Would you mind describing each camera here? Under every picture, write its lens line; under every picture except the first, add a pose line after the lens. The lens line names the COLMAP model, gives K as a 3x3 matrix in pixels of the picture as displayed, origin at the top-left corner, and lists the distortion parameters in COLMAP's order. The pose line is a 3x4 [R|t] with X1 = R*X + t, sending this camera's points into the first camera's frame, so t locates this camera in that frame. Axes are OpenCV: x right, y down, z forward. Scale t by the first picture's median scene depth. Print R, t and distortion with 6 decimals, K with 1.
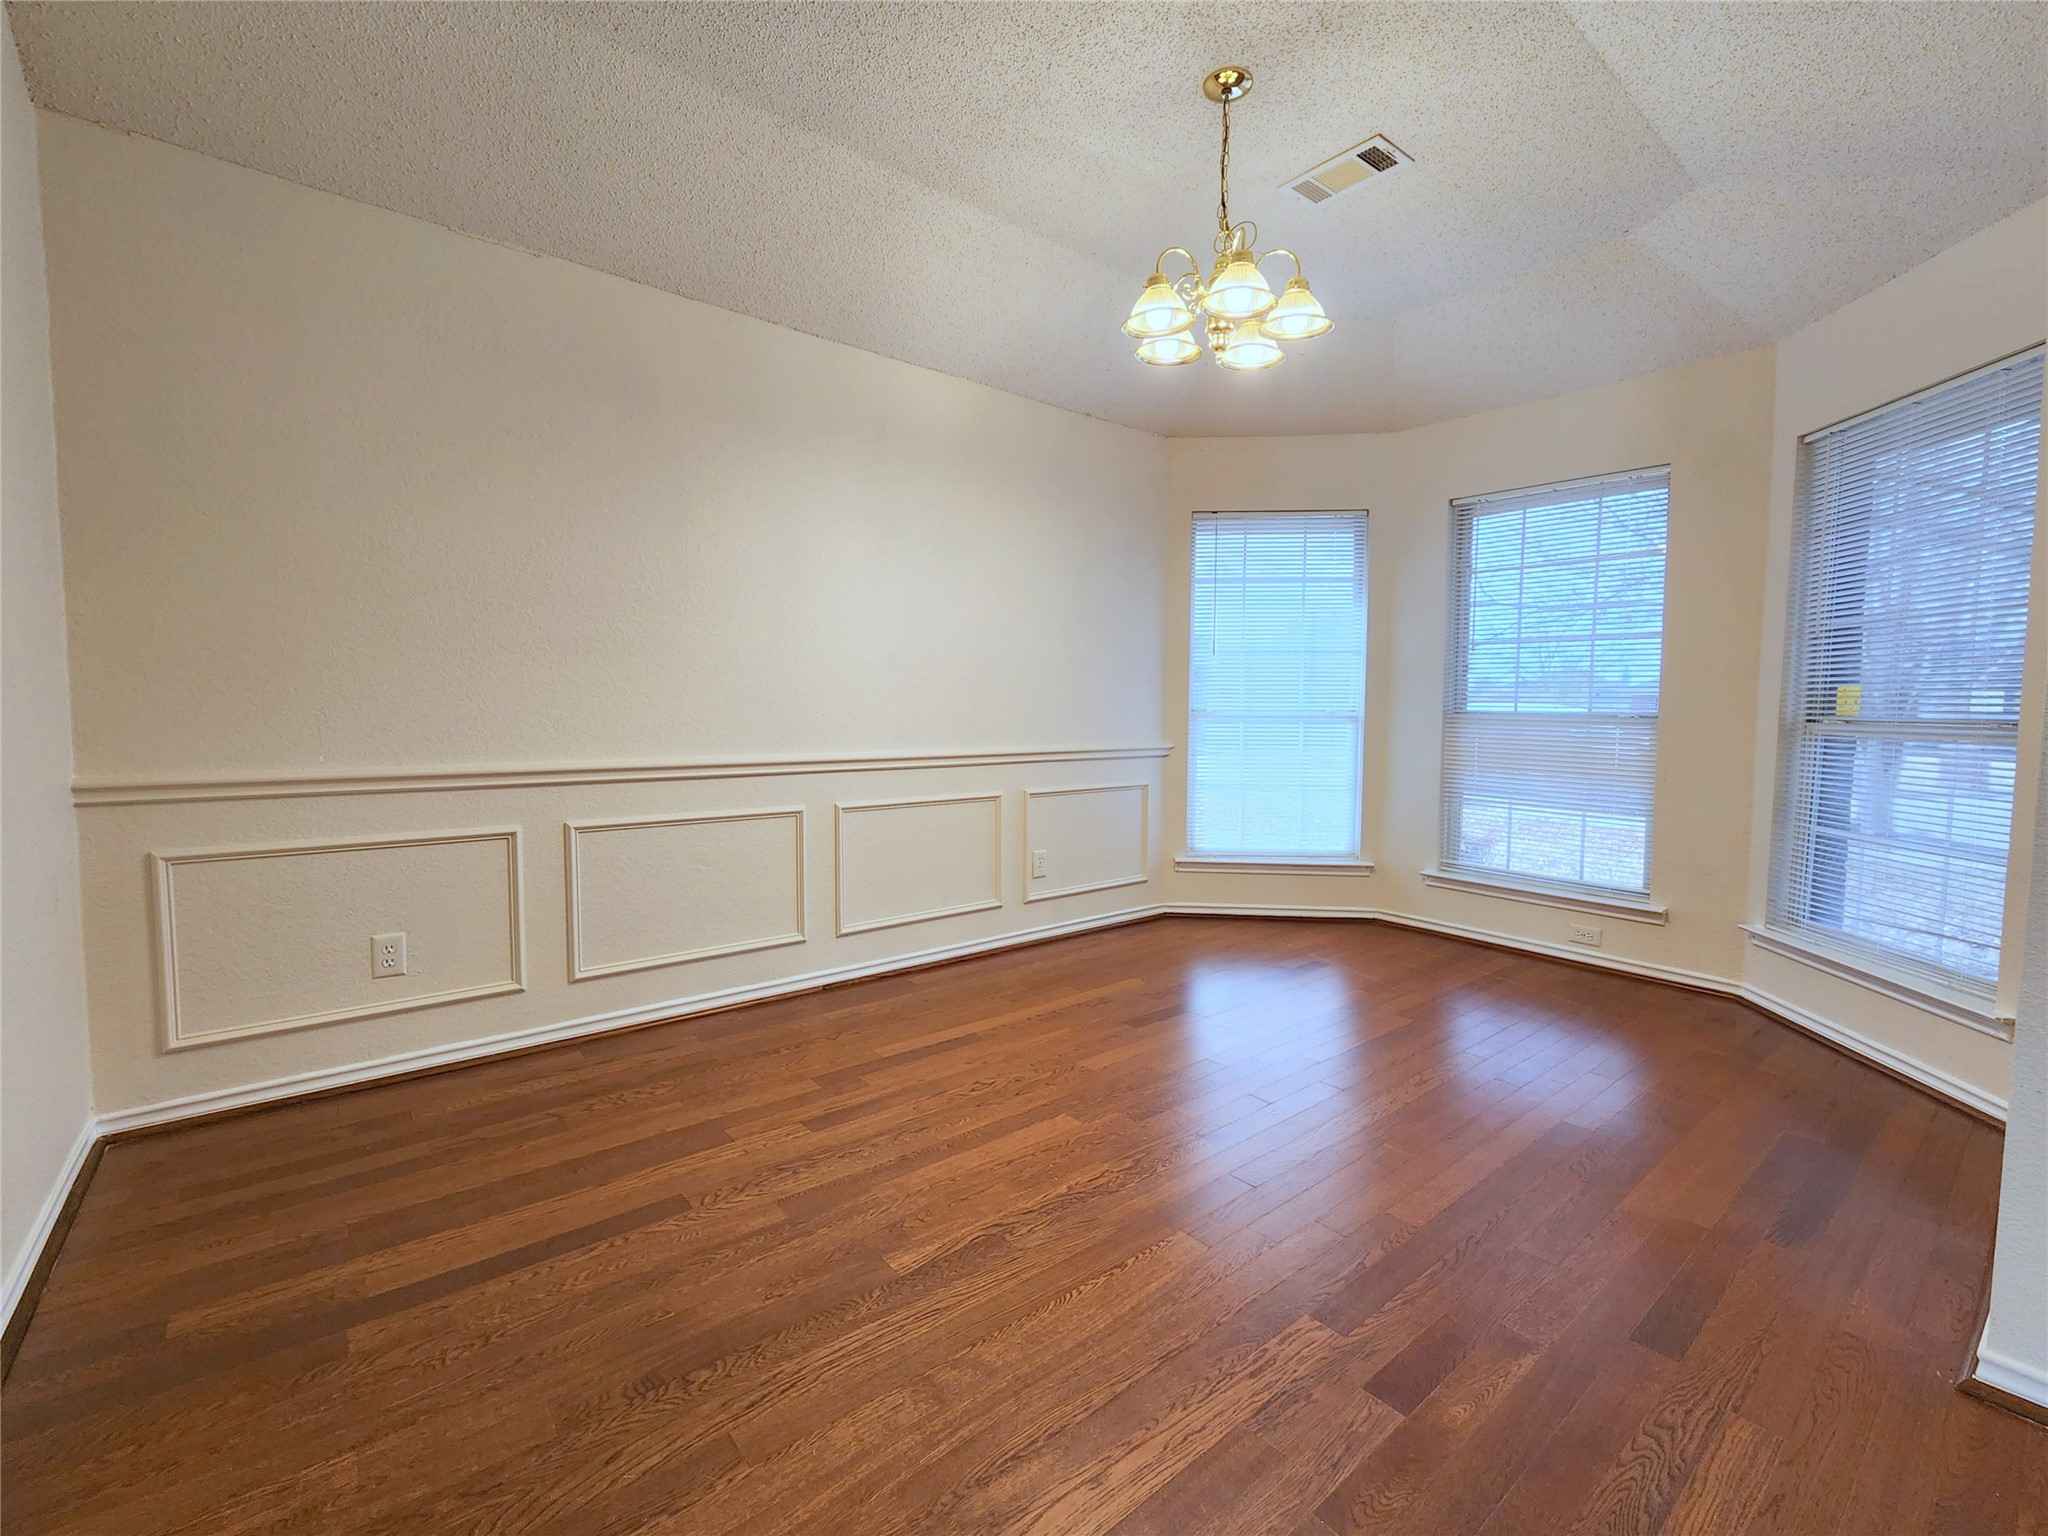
lens RADIAL K [[887.4, 0, 1024.0], [0, 887.4, 768.0], [0, 0, 1]] dist [-0.001360, -0.000296]
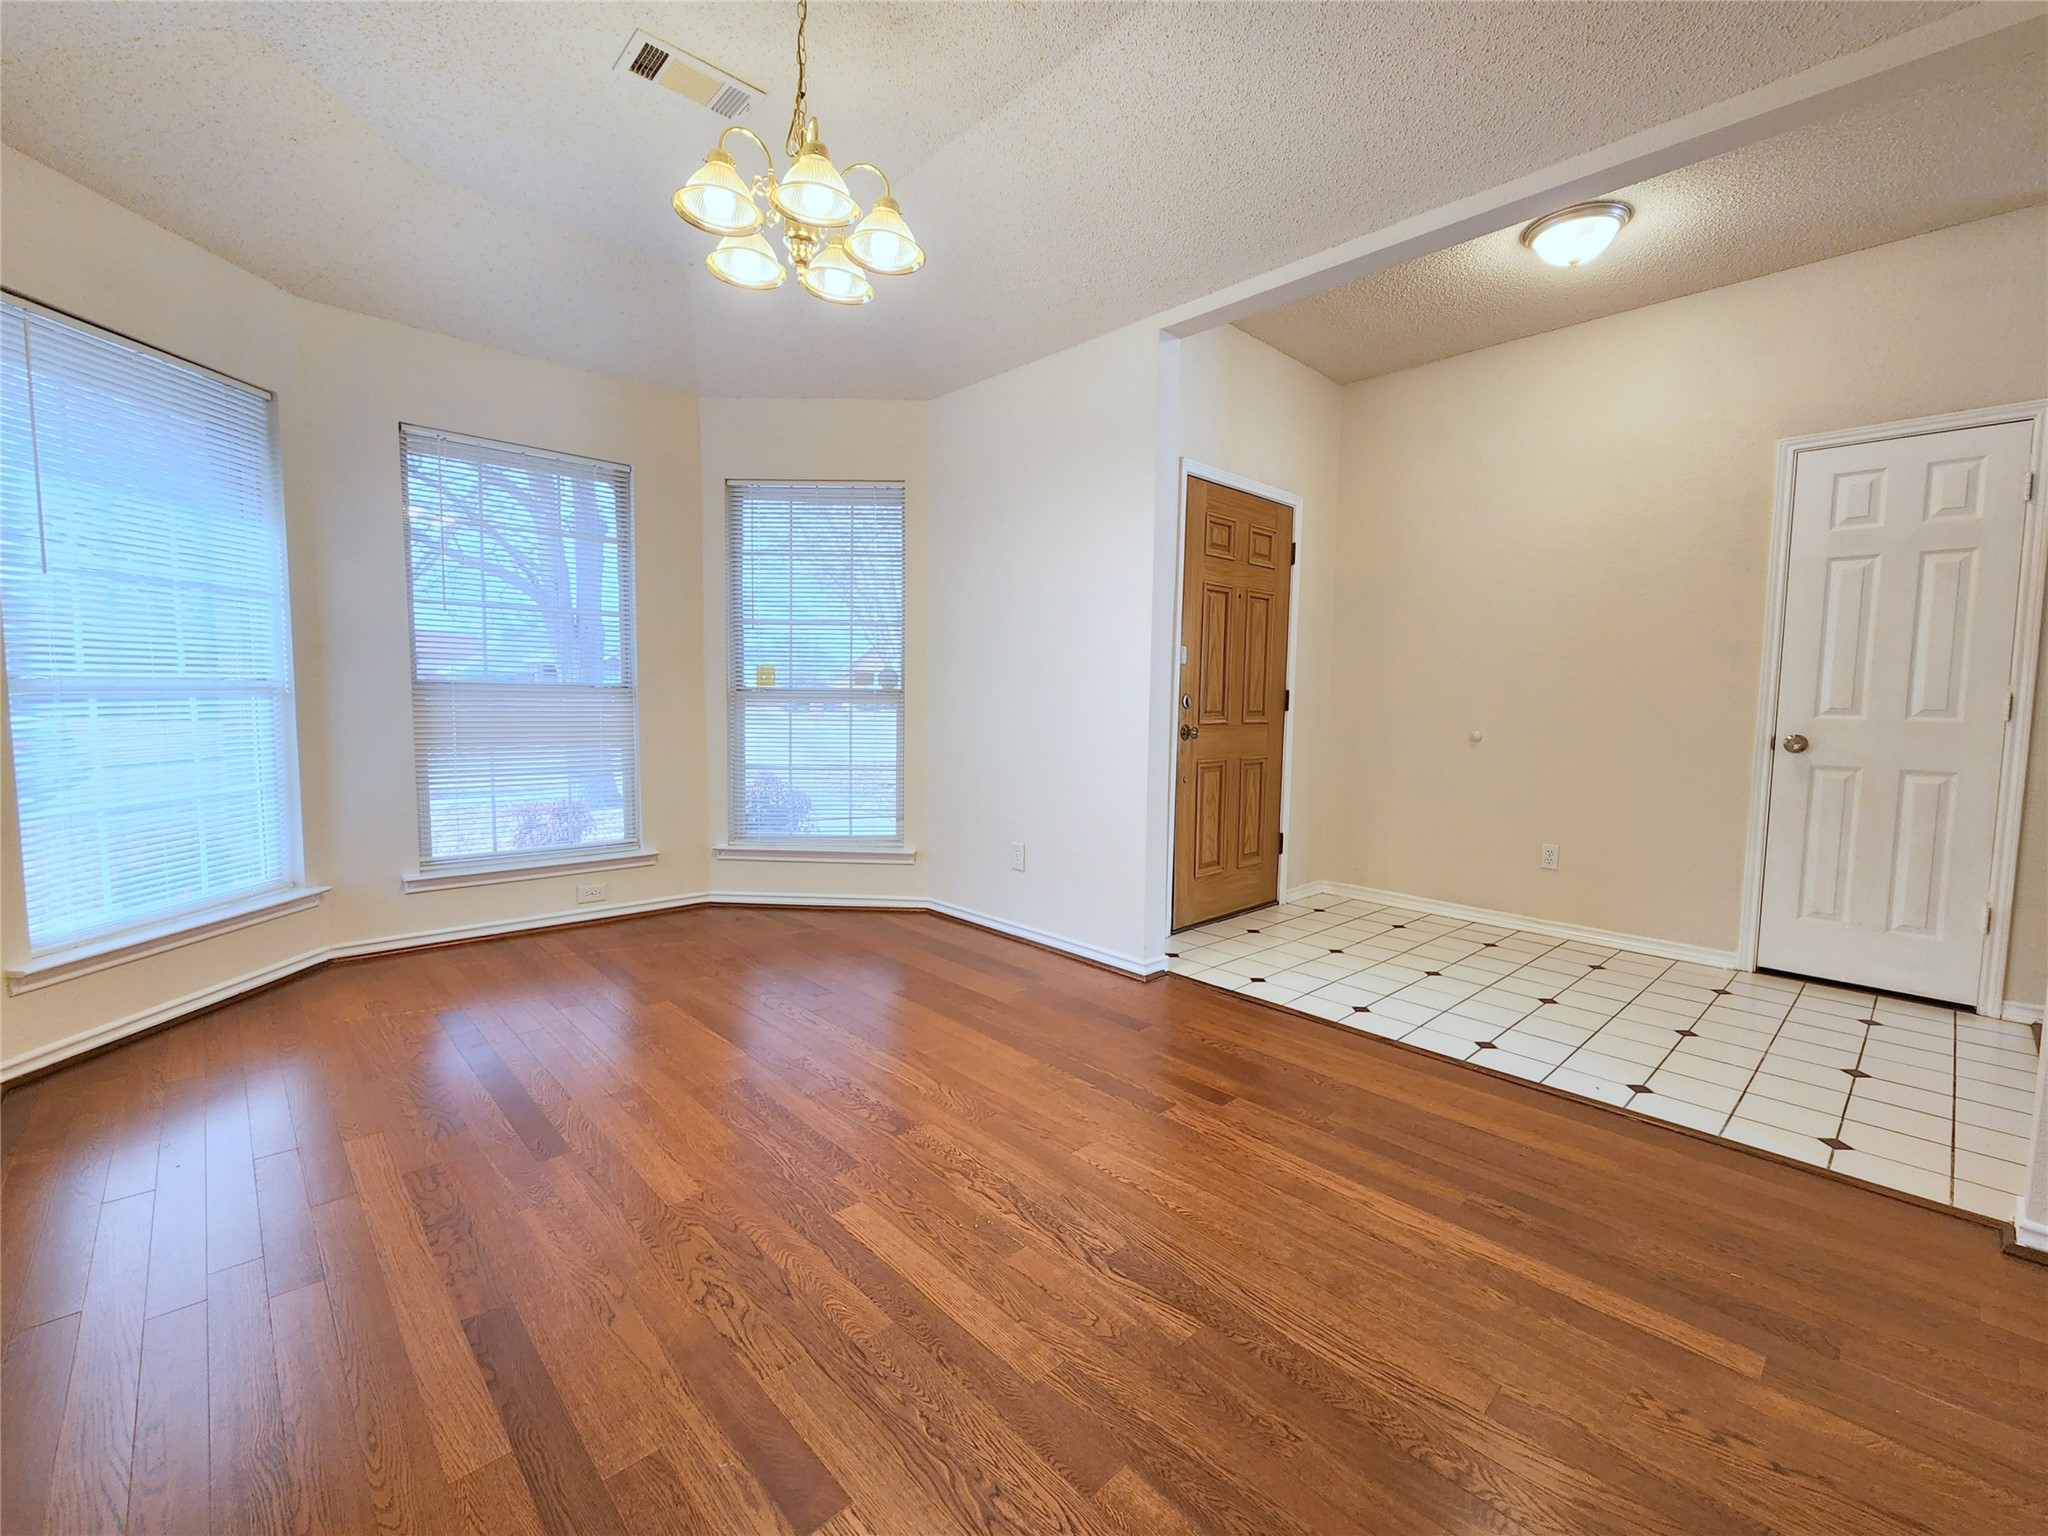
lens RADIAL K [[871.9, 0, 1024.0], [0, 871.9, 768.0], [0, 0, 1]] dist [-0.001378, -0.000137]
pose [[-0.072562, -0.096257, 0.992708, -0.486575], [0.056270, 0.993351, 0.100432, -0.042008], [-0.995775, 0.063147, -0.066663, 0.622060]]
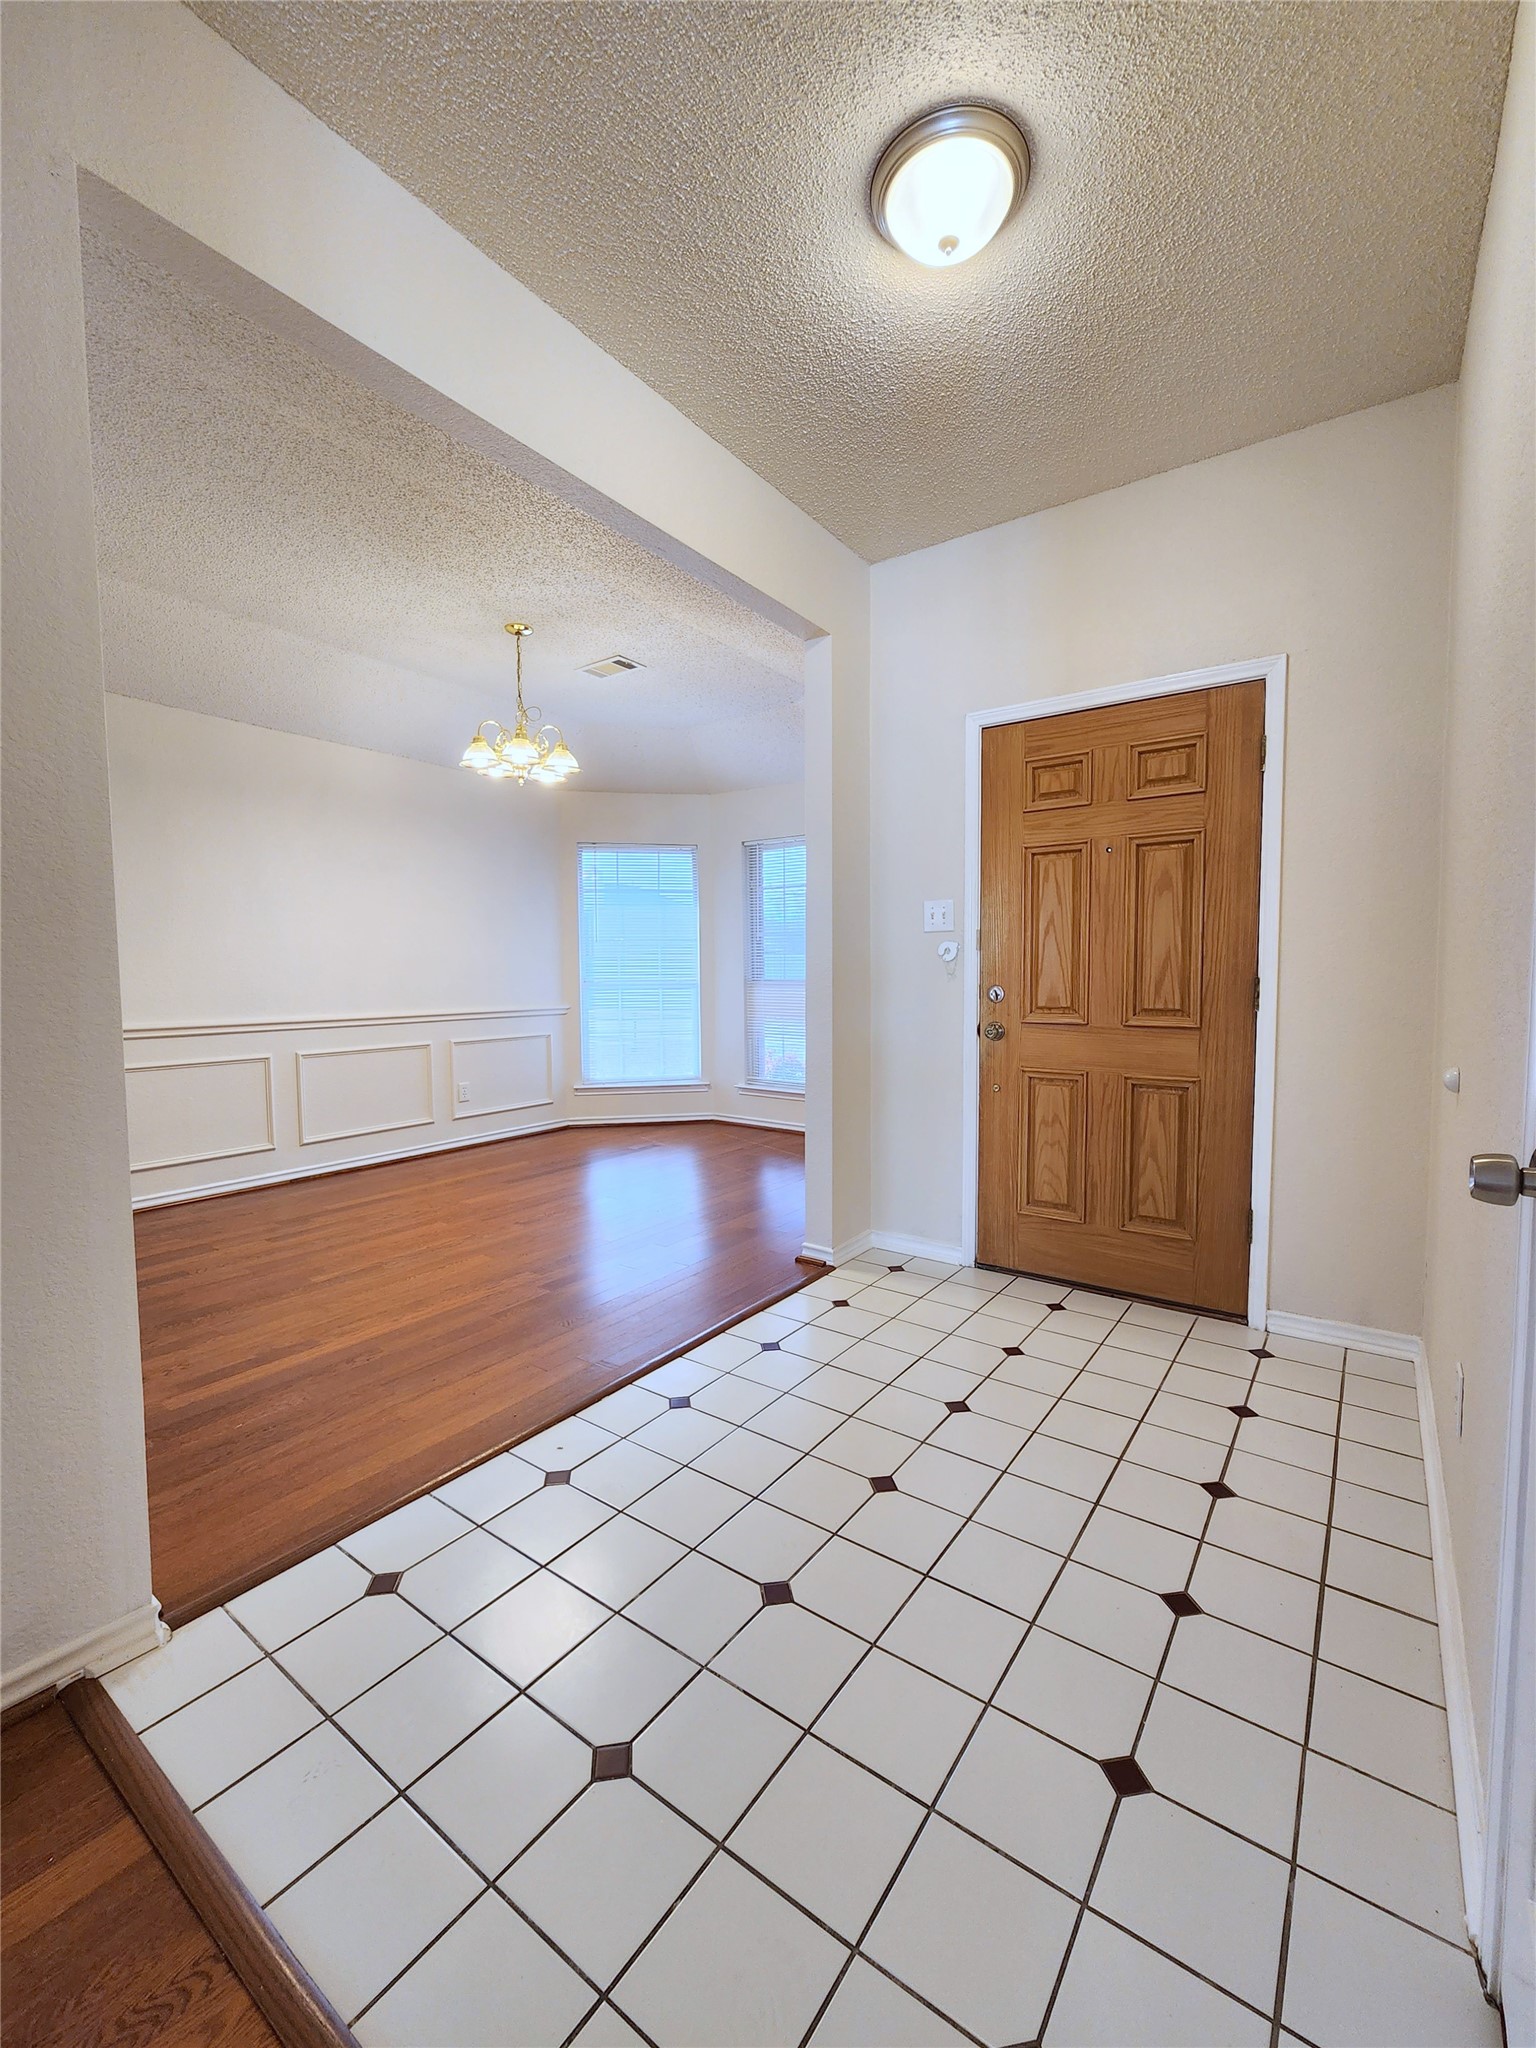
lens RADIAL K [[842.7, 0, 780.3], [0, 842.7, 1025.0], [0, 0, 1]] dist [-0.001394, -0.000193]
pose [[0.964151, -0.031245, 0.263509, 0.188955], [0.033916, 0.999409, -0.005592, 0.031345], [-0.263178, 0.014328, 0.964641, -0.531036]]
